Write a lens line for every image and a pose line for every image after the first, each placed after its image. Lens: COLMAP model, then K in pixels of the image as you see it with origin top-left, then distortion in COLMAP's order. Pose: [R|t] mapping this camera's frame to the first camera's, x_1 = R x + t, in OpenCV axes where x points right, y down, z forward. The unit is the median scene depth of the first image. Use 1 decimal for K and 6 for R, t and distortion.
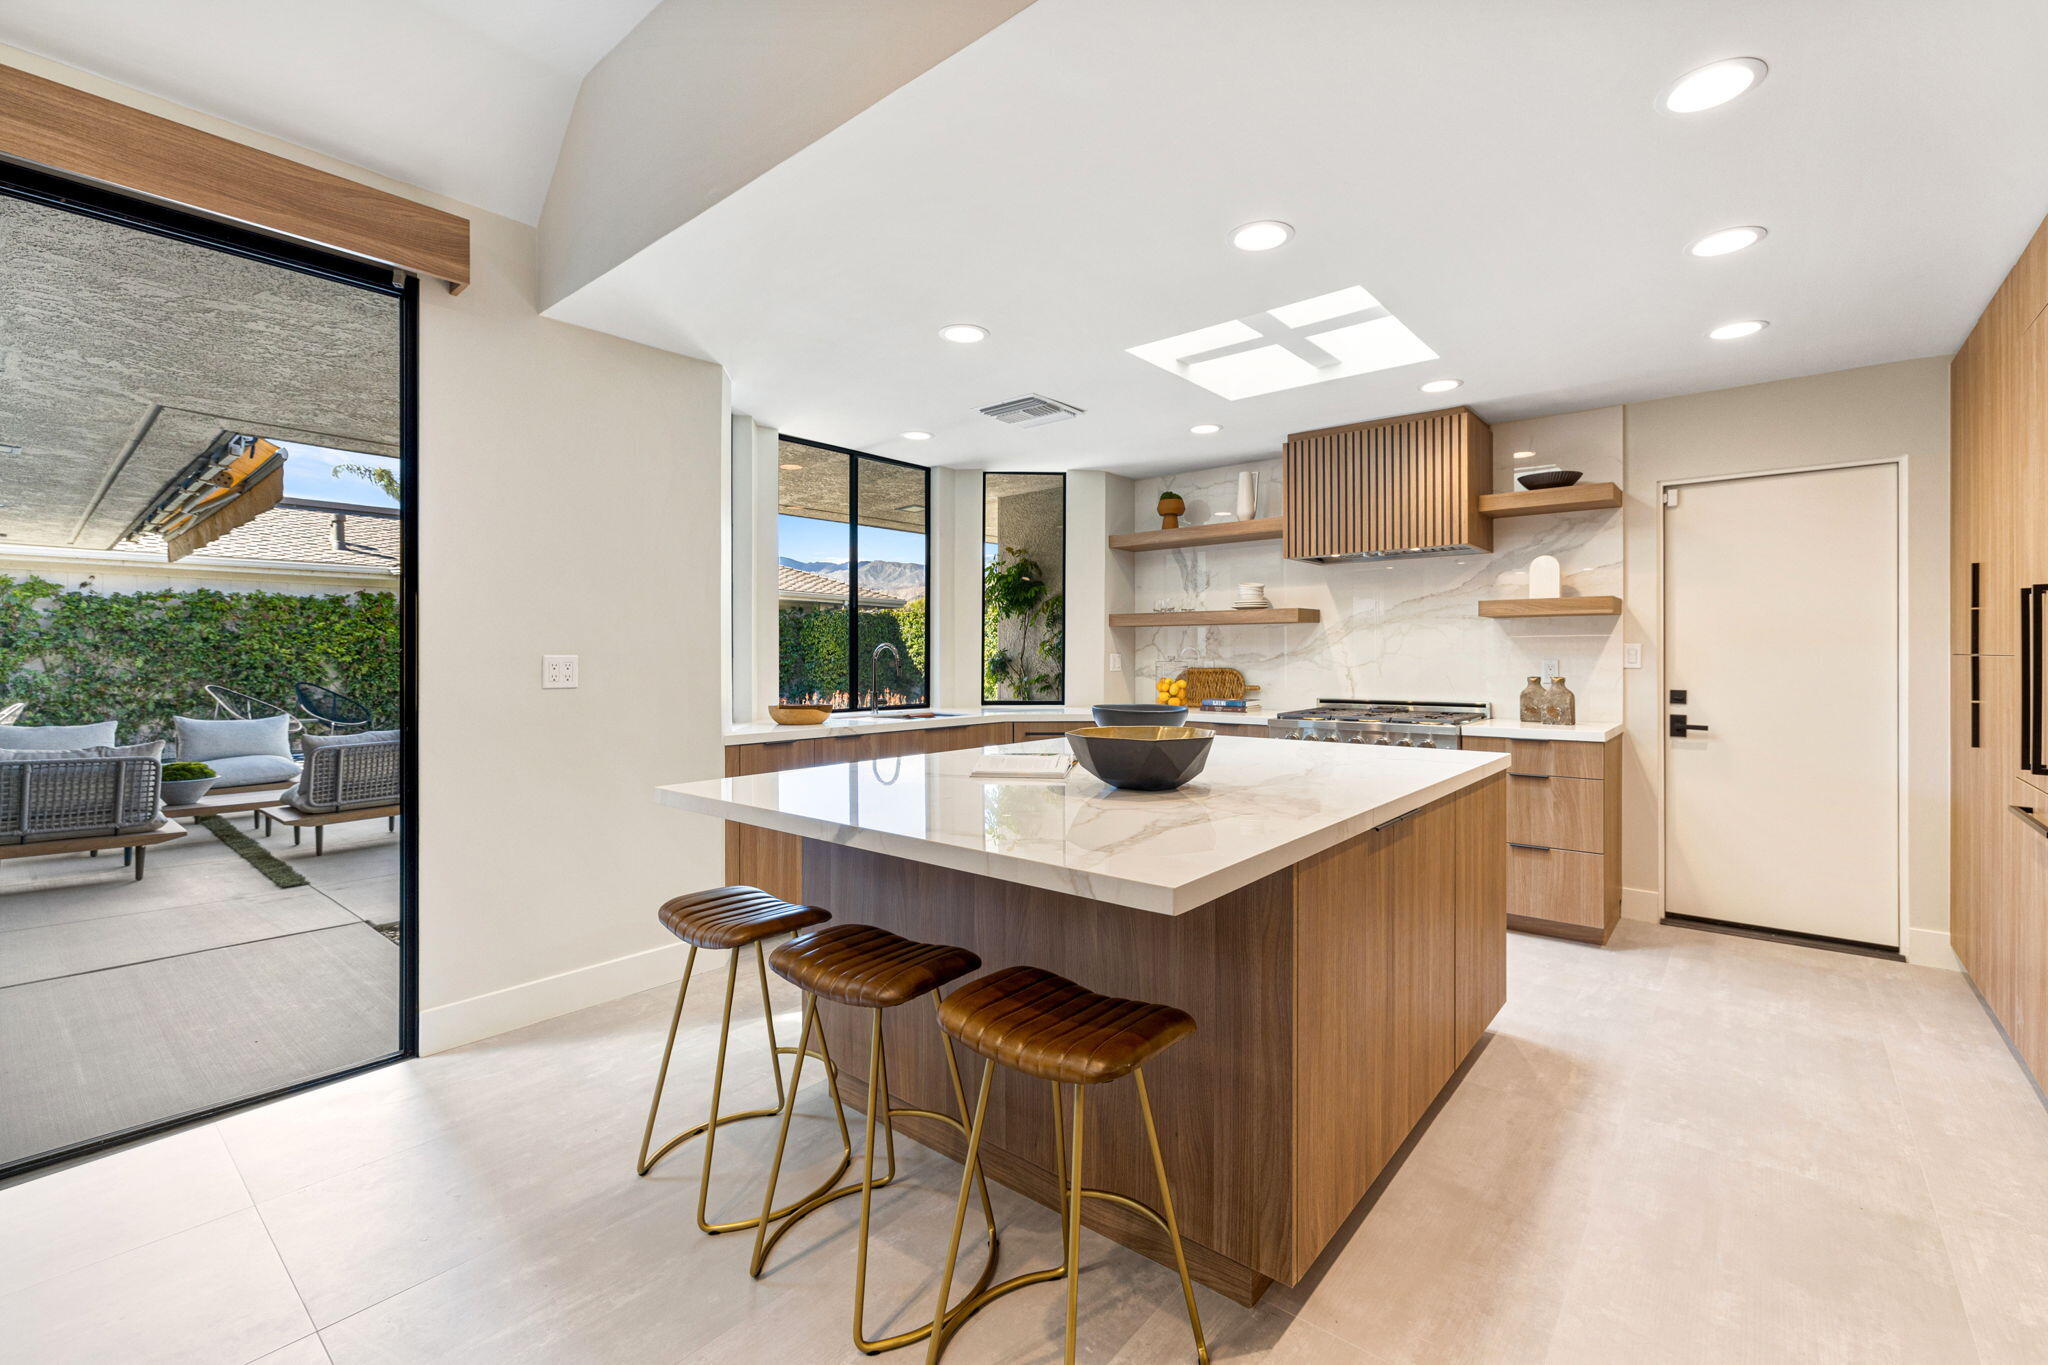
lens RADIAL K [[851.2, 0, 1017.5], [0, 851.2, 654.5], [0, 0, 1]] dist [0.000122, 0.000522]
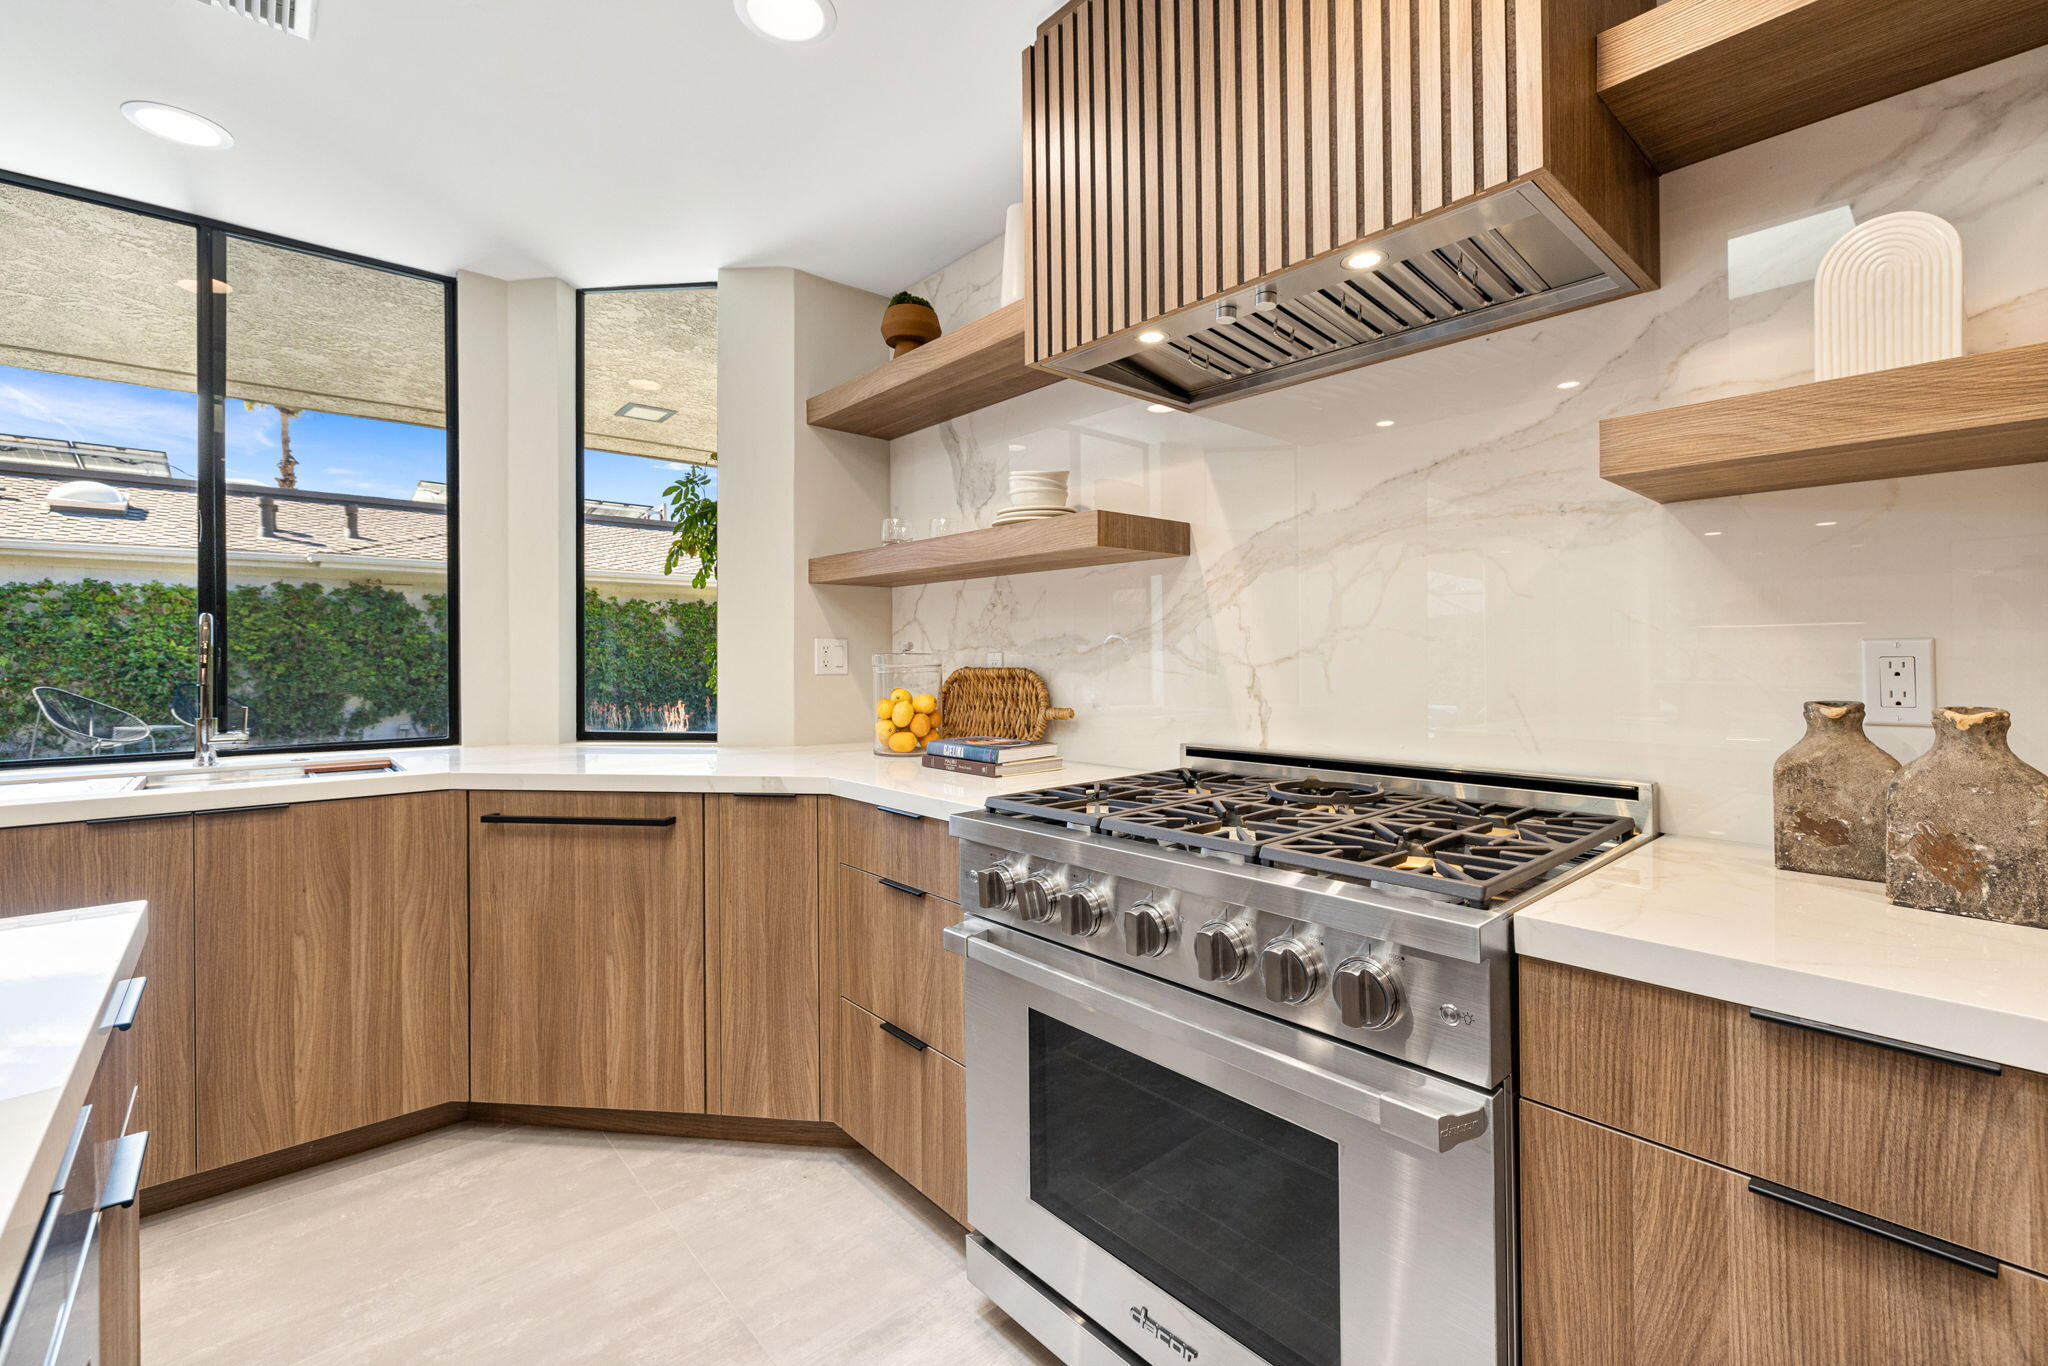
lens RADIAL K [[851.2, 0, 1017.5], [0, 851.2, 655.0], [0, 0, 1]] dist [0.000122, 0.000522]
pose [[0.989670, -0.001915, -0.143354, 0.308144], [0.002081, 0.999997, 0.001009, 0.008355], [0.143351, -0.001297, 0.989671, 0.549004]]
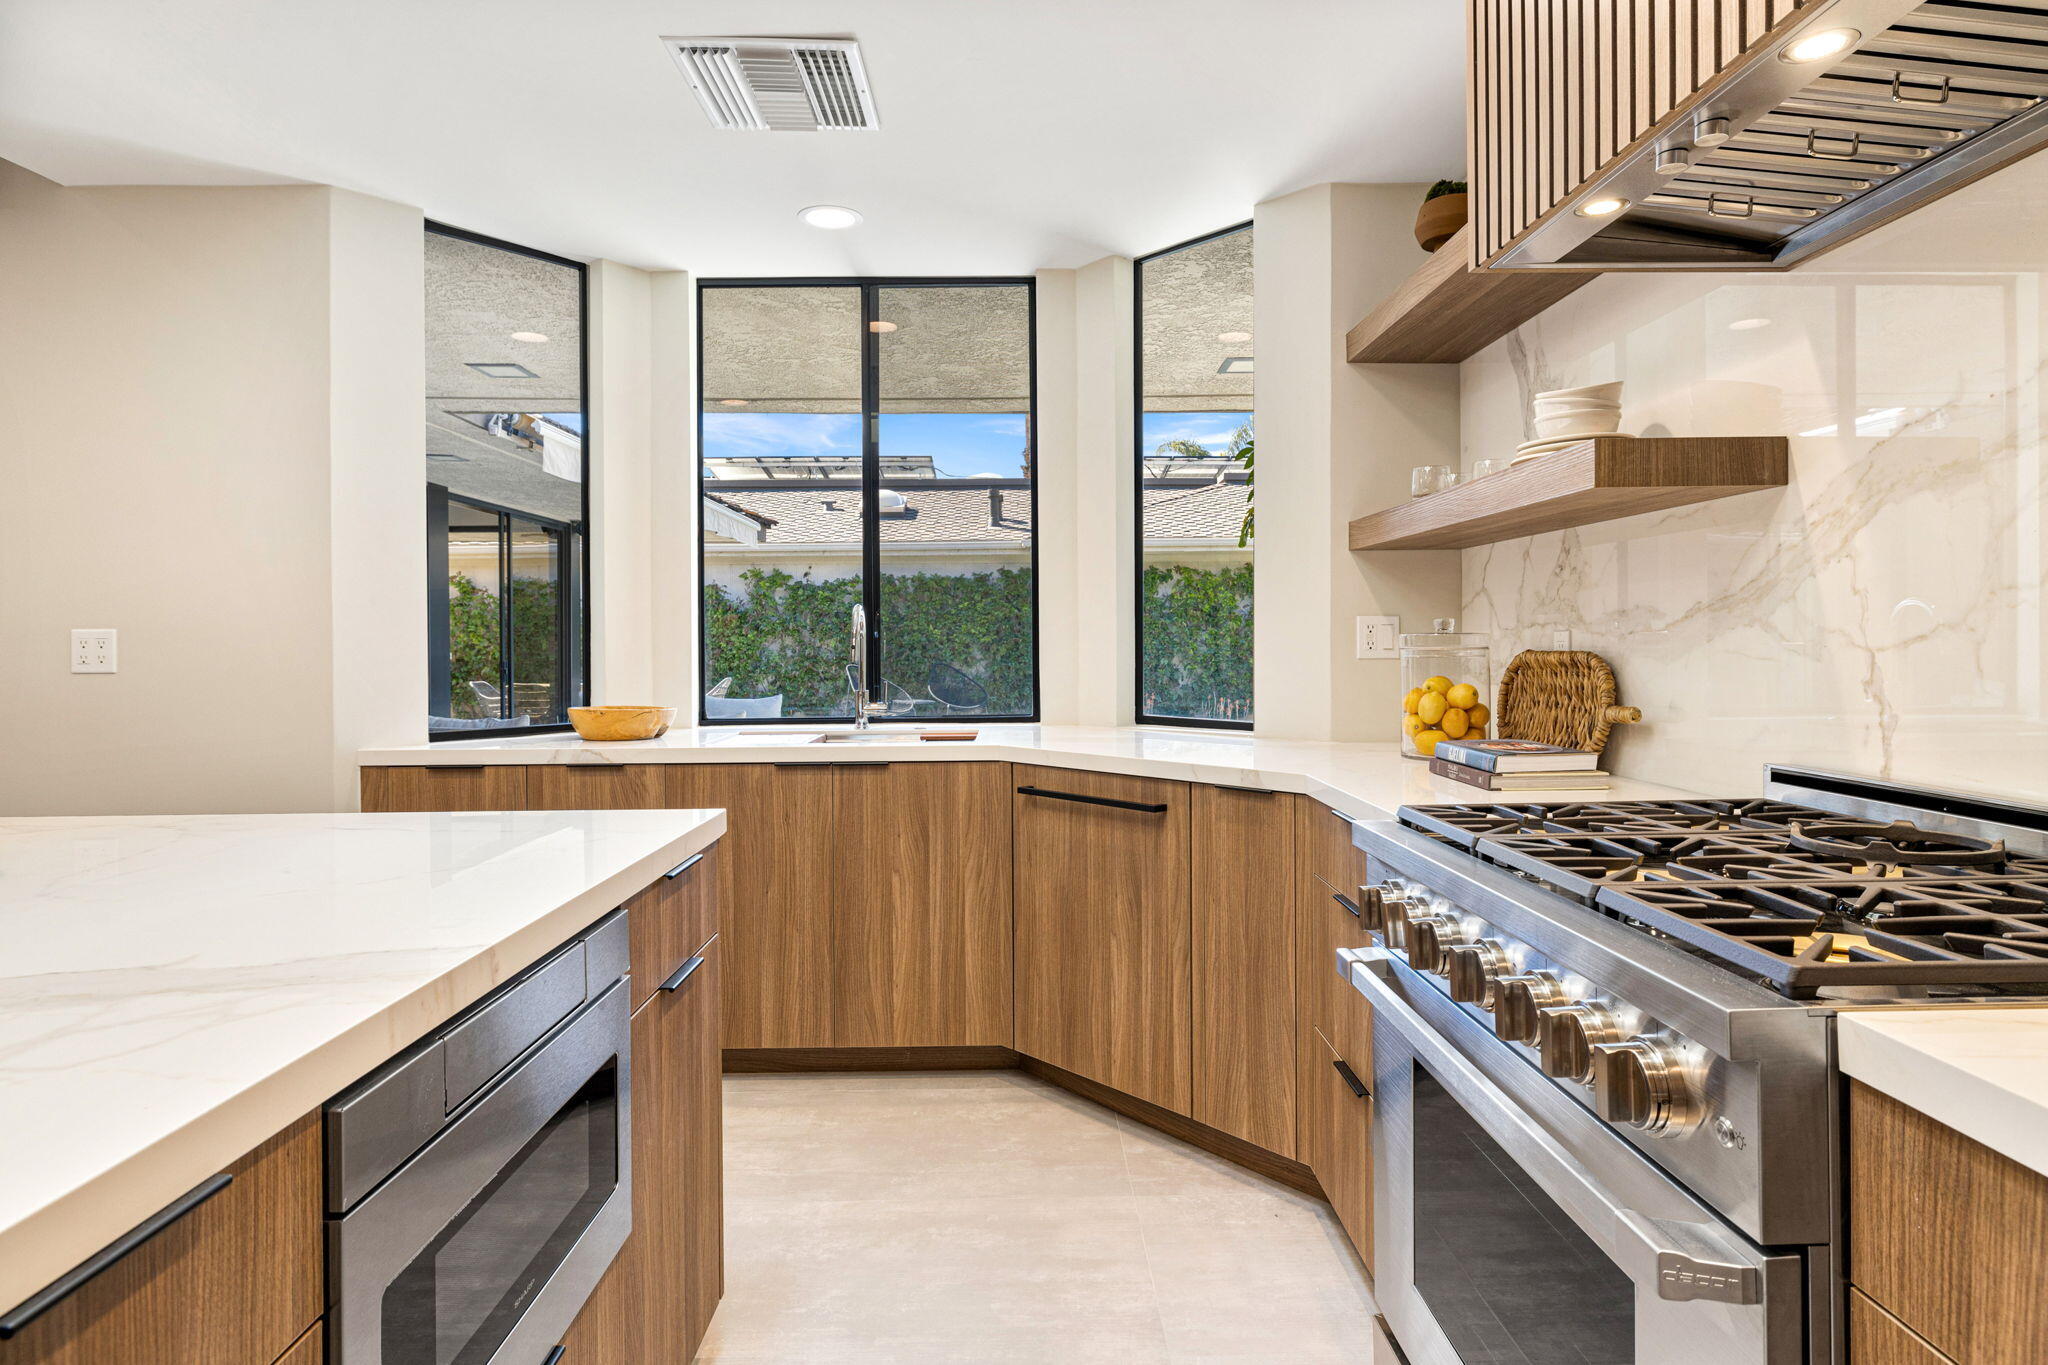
lens RADIAL K [[1092.9, 0, 1051.9], [0, 1092.9, 645.2], [0, 0, 1]] dist [-0.001900, -0.000481]
pose [[0.667711, -0.000222, -0.744421, 0.424305], [0.008397, 0.999939, 0.007234, 0.008318], [0.744373, -0.011081, 0.667672, 0.553150]]
